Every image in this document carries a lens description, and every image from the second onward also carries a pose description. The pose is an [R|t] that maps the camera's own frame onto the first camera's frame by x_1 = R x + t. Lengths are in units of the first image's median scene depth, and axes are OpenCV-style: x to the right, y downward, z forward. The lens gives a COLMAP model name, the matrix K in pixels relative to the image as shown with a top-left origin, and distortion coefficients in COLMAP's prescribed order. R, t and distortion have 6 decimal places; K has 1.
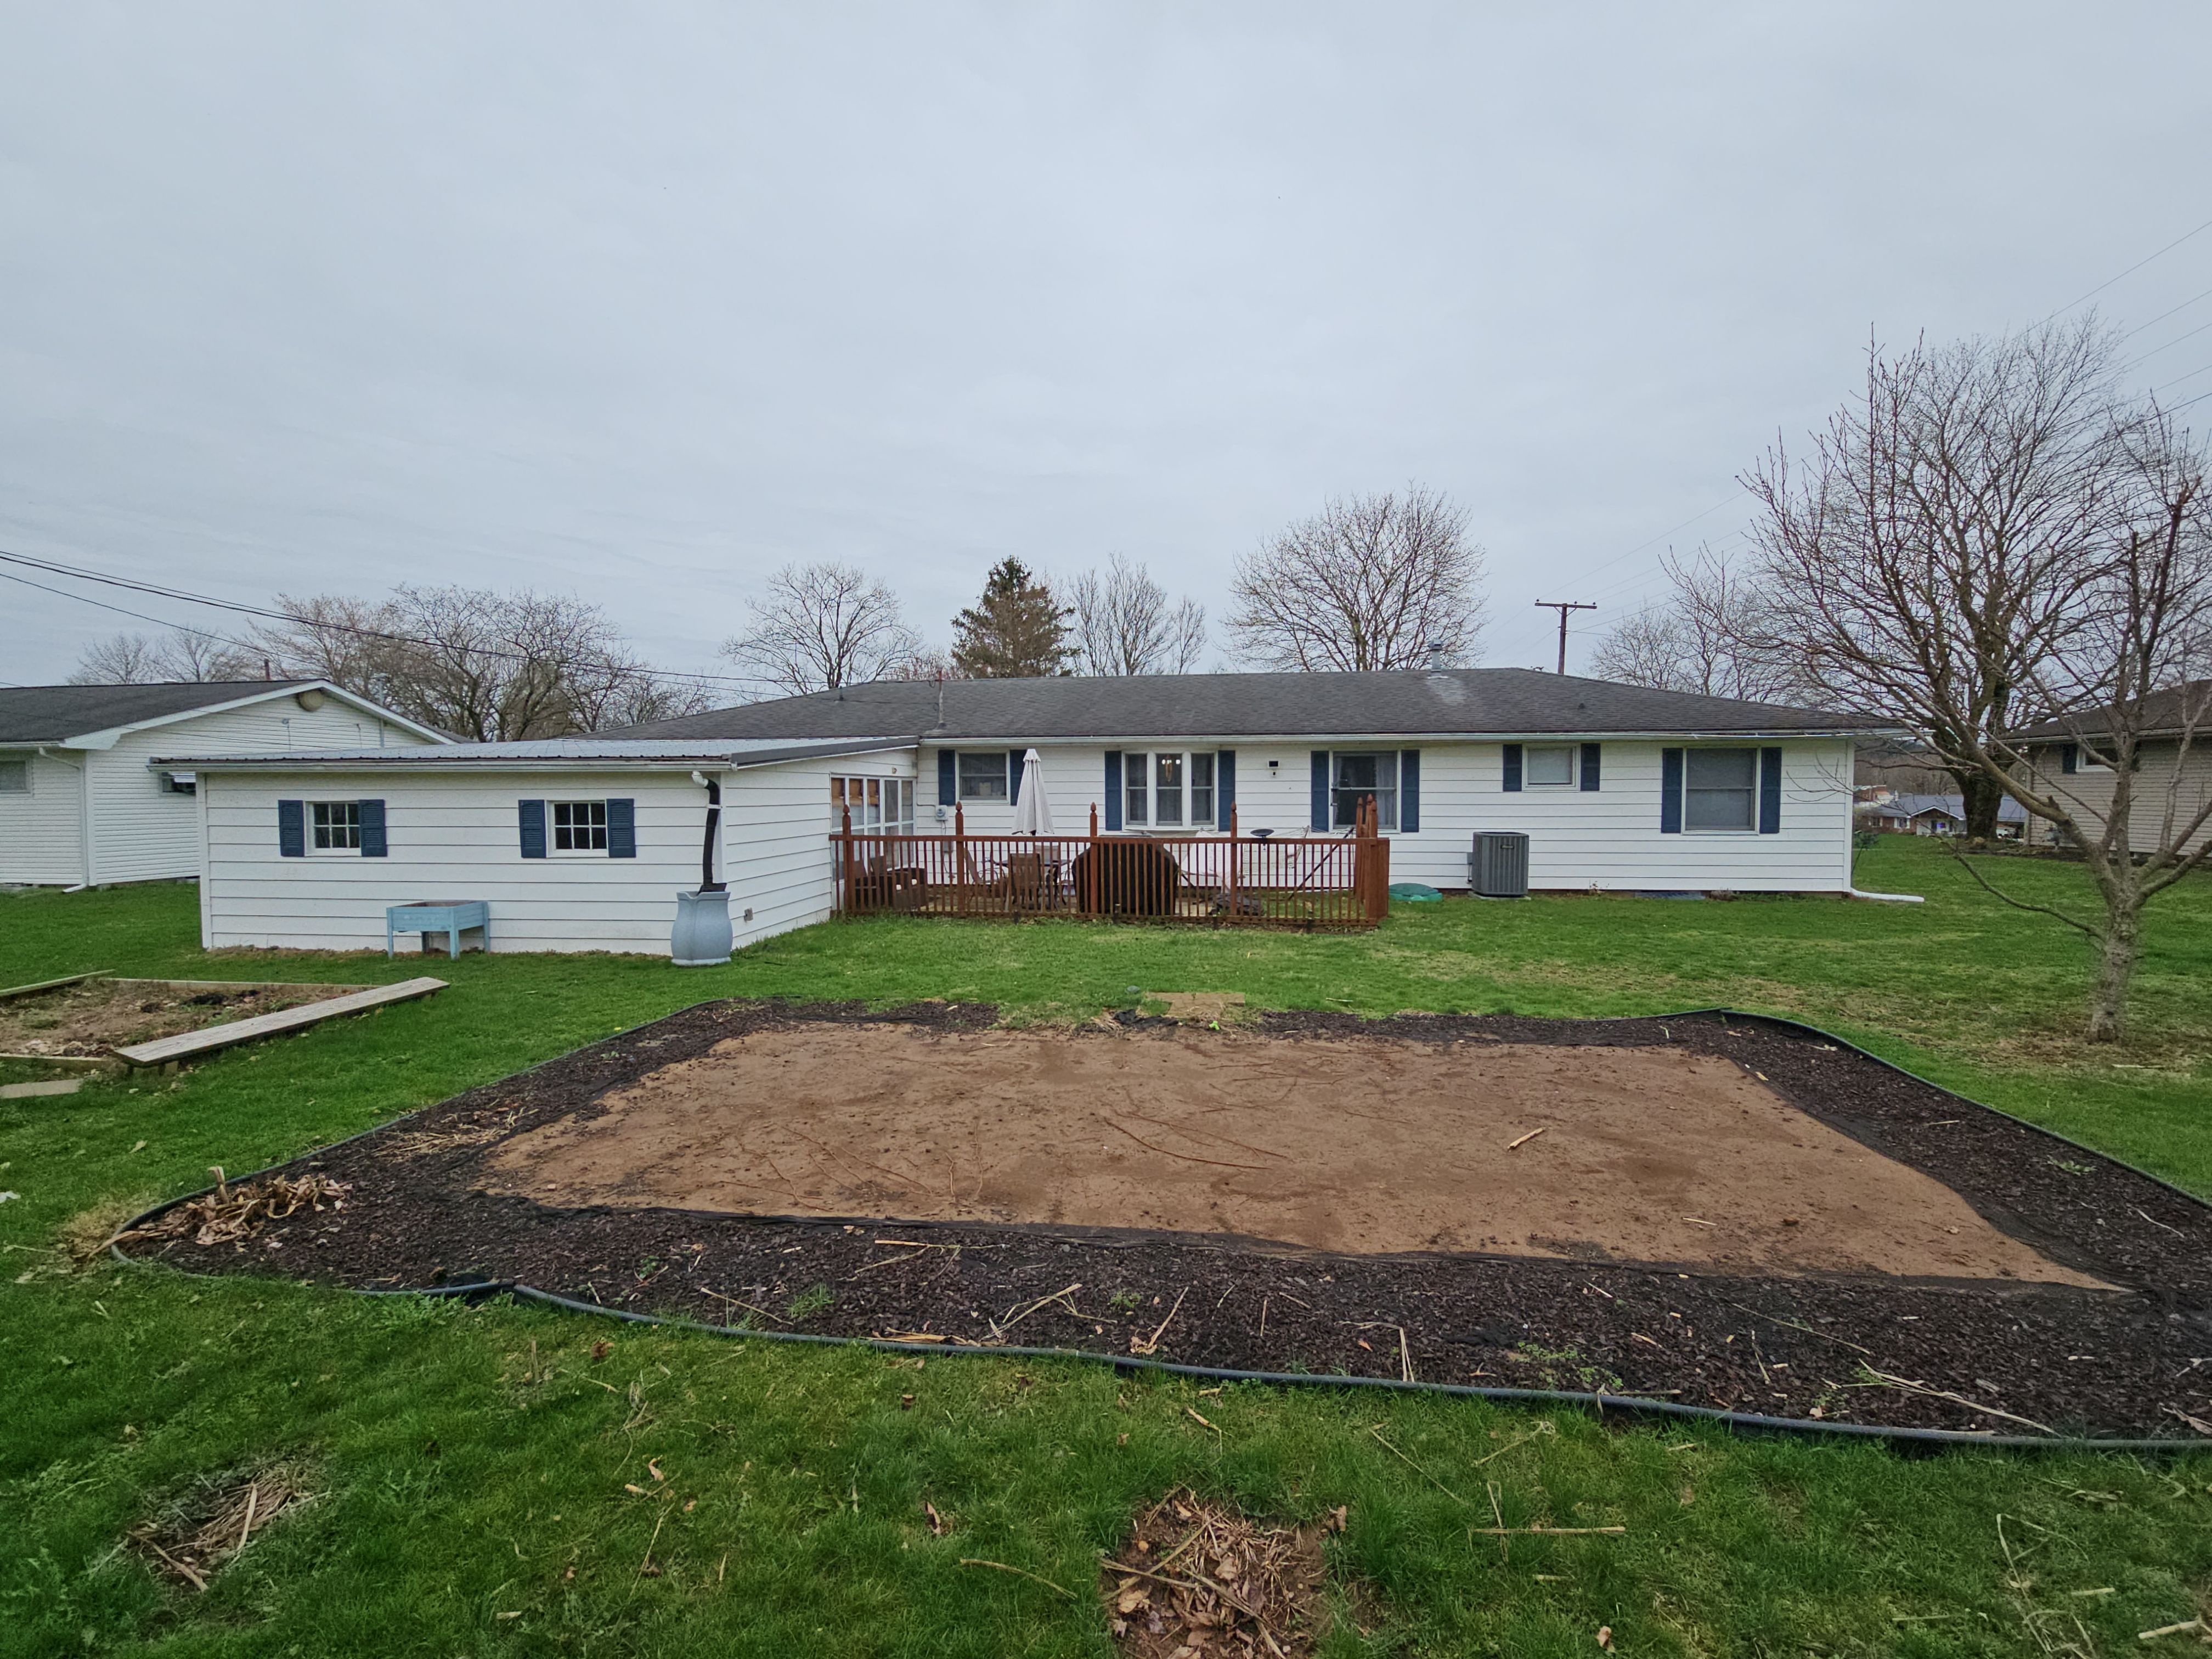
lens RADIAL K [[910.2, 0, 1114.9], [0, 910.2, 831.5], [0, 0, 1]] dist [0.000359, 0.000173]
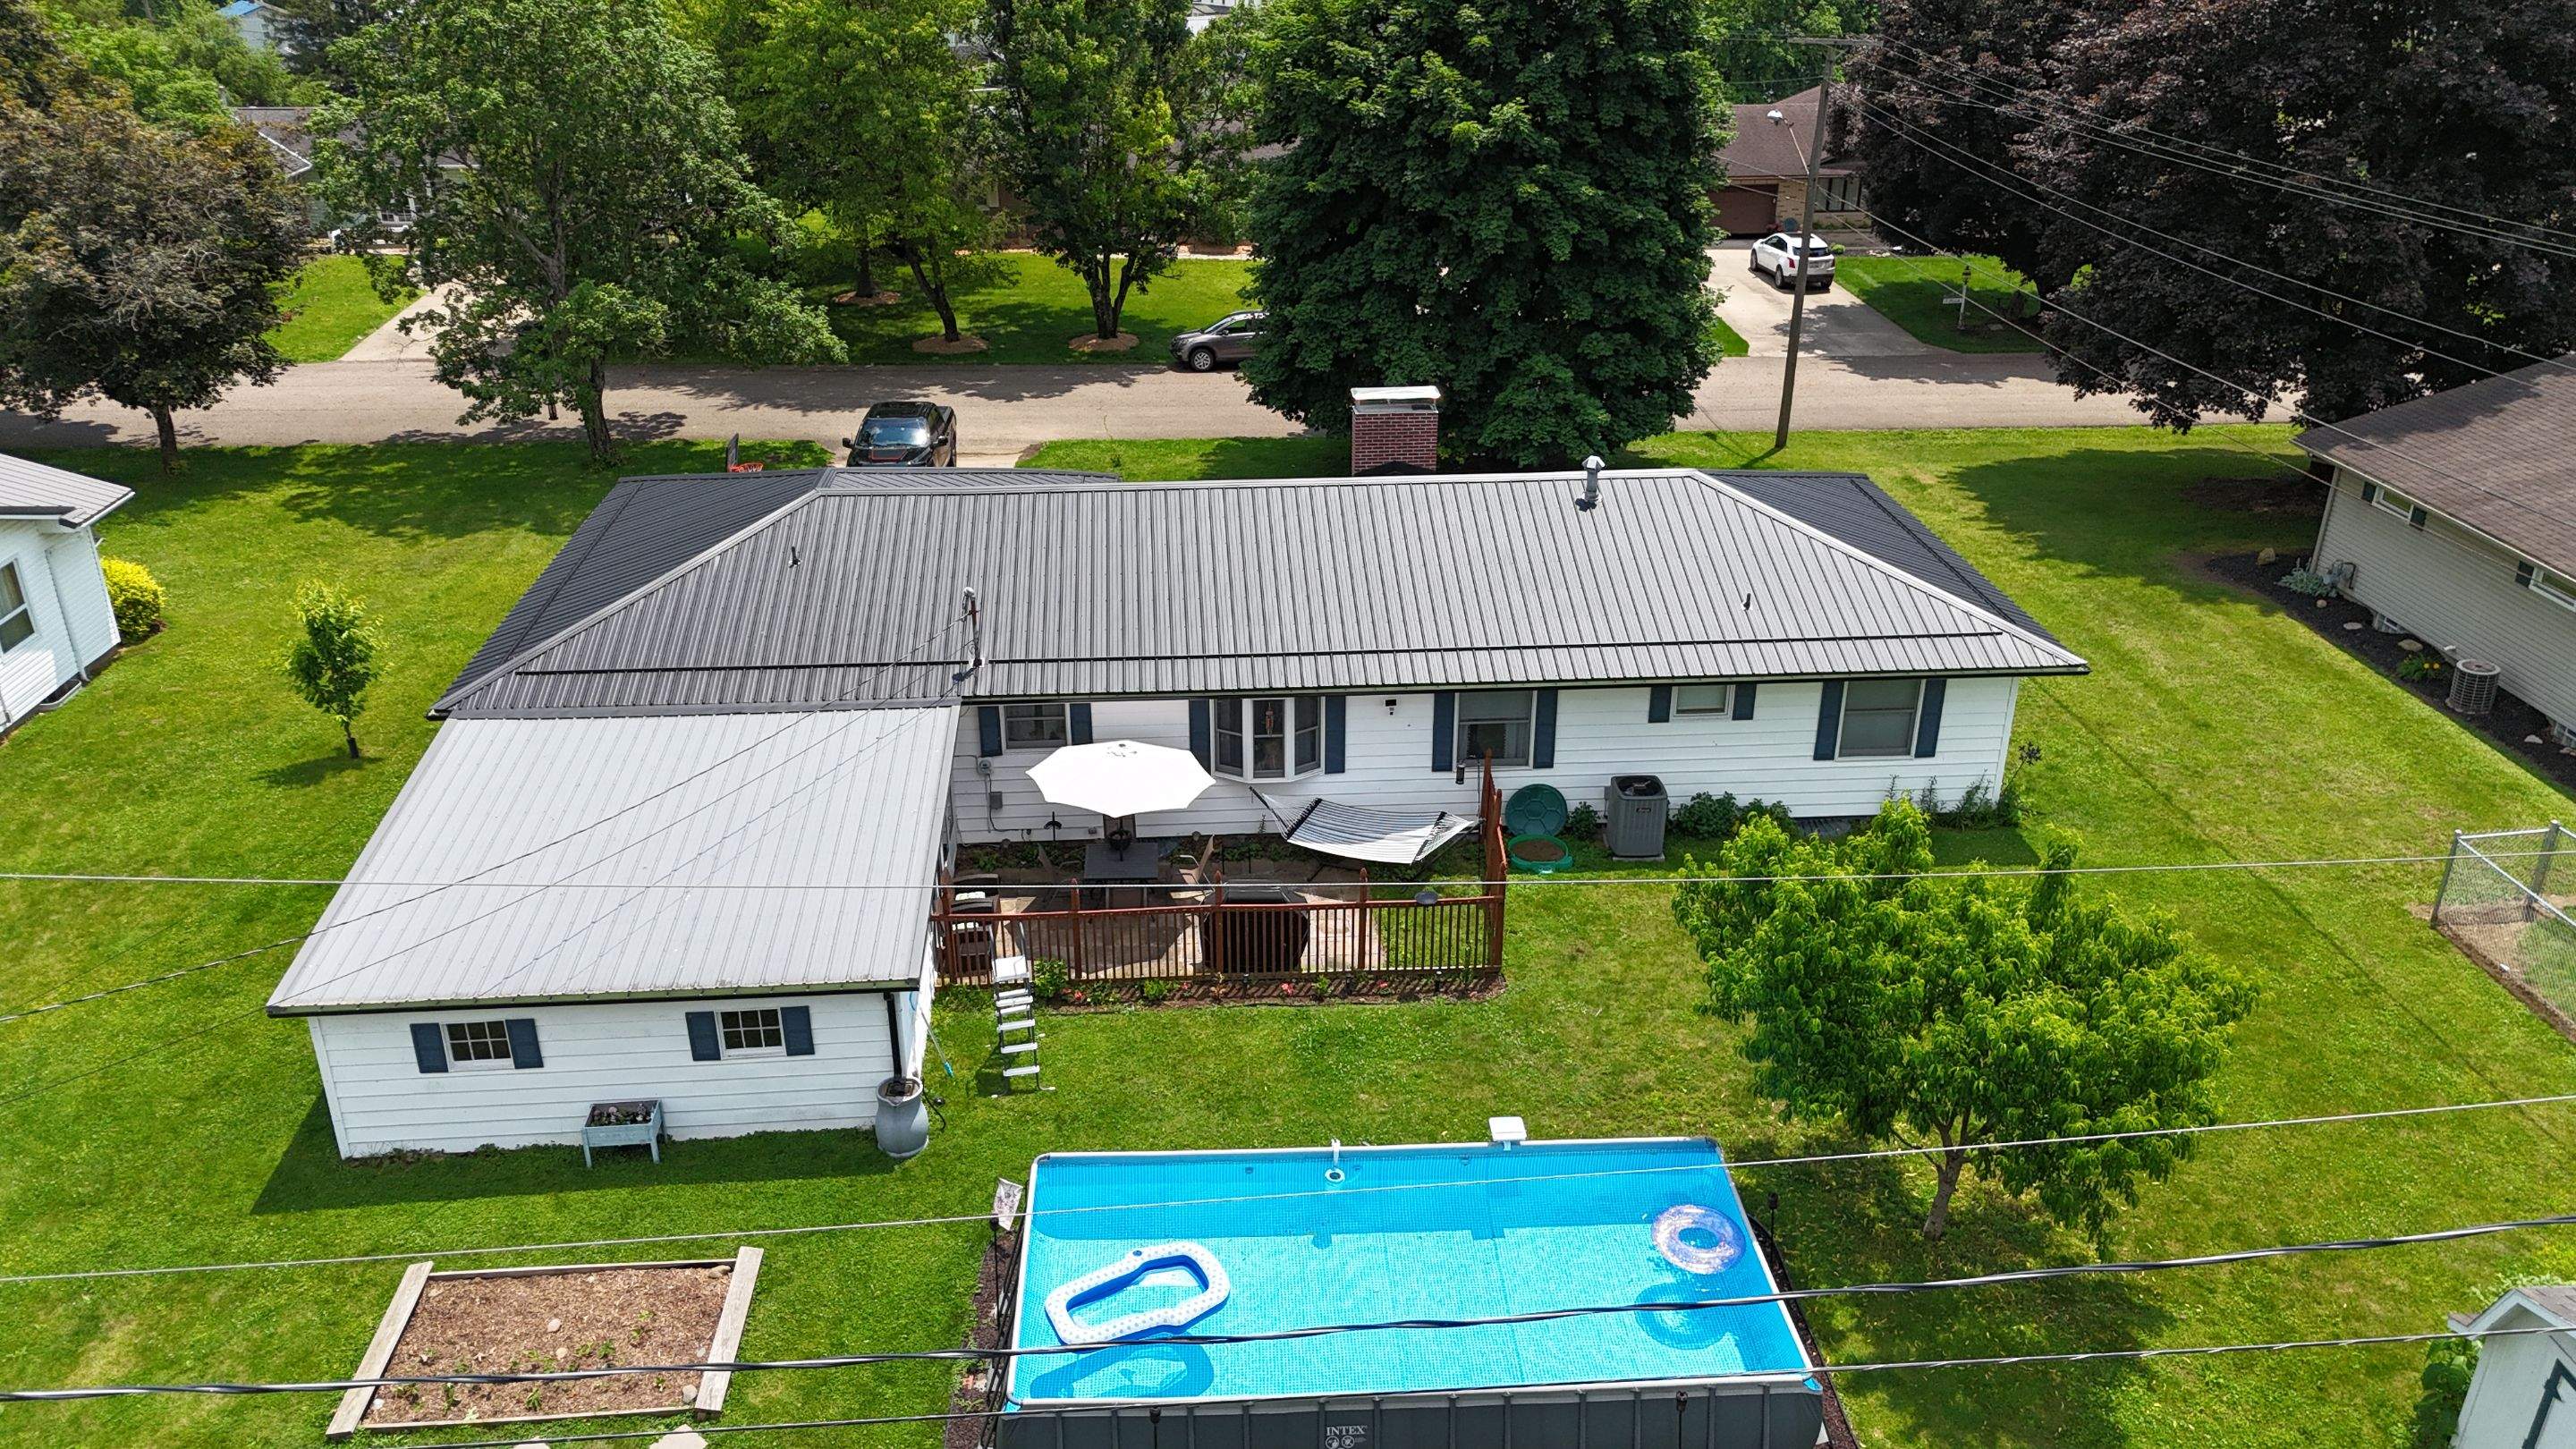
lens RADIAL K [[1866.4, 0, 1288.0], [0, 1866.4, 724.5], [0, 0, 1]] dist [0.069792, -0.001500]
pose [[0.985489, -0.064568, 0.156981, -0.199696], [-0.000173, 0.924443, 0.381321, -0.740445], [-0.169741, -0.375814, 0.911017, -0.587661]]
